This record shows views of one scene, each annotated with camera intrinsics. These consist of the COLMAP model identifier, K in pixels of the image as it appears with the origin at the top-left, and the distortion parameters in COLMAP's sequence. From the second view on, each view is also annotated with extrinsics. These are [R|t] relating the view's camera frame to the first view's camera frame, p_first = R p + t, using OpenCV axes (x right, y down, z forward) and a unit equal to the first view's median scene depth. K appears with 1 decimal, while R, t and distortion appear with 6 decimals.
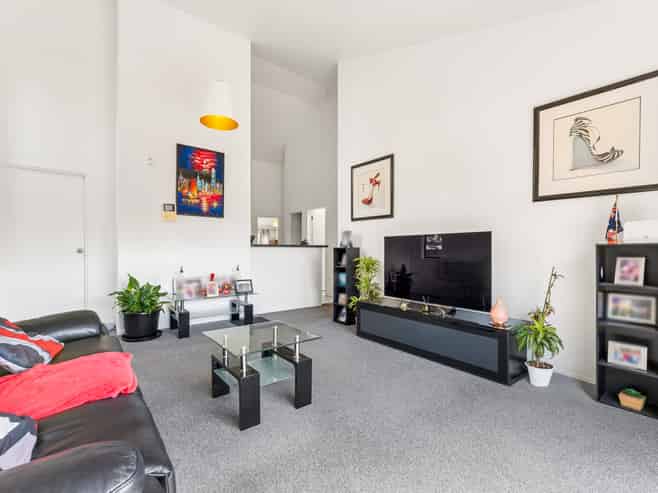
lens RADIAL K [[298.4, 0, 332.4], [0, 298.4, 249.8], [0, 0, 1]] dist [-0.000322, -0.000078]
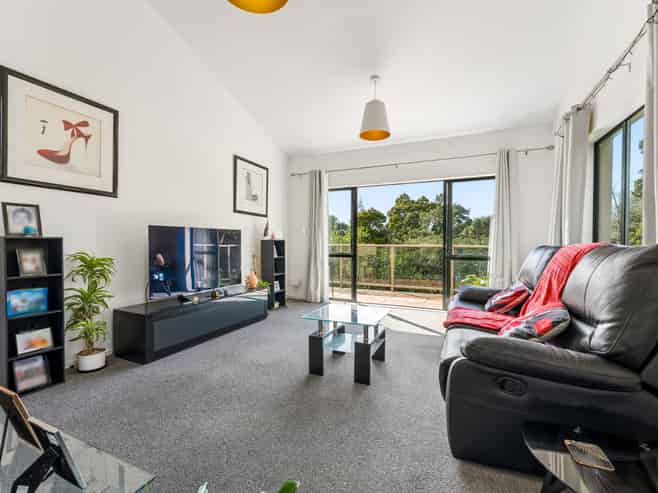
lens RADIAL K [[298.4, 0, 329.8], [0, 298.4, 245.9], [0, 0, 1]] dist [-0.000322, -0.000078]
pose [[-0.447755, -0.014966, 0.894031, -0.784826], [-0.008850, 0.999885, 0.012306, -0.003913], [-0.894113, -0.002402, -0.447836, 0.981434]]
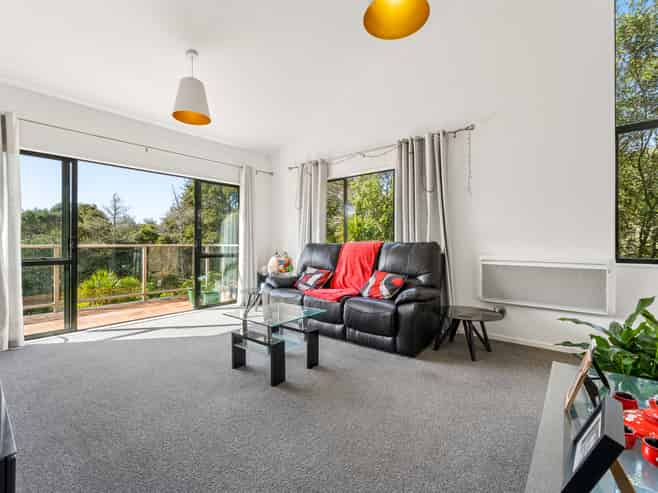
lens RADIAL K [[298.4, 0, 327.5], [0, 298.4, 244.9], [0, 0, 1]] dist [-0.000322, -0.000078]
pose [[-0.984419, 0.001108, -0.175834, -0.142249], [0.000783, 0.999998, 0.001916, 0.006580], [0.175836, 0.001748, -0.984418, 1.353315]]
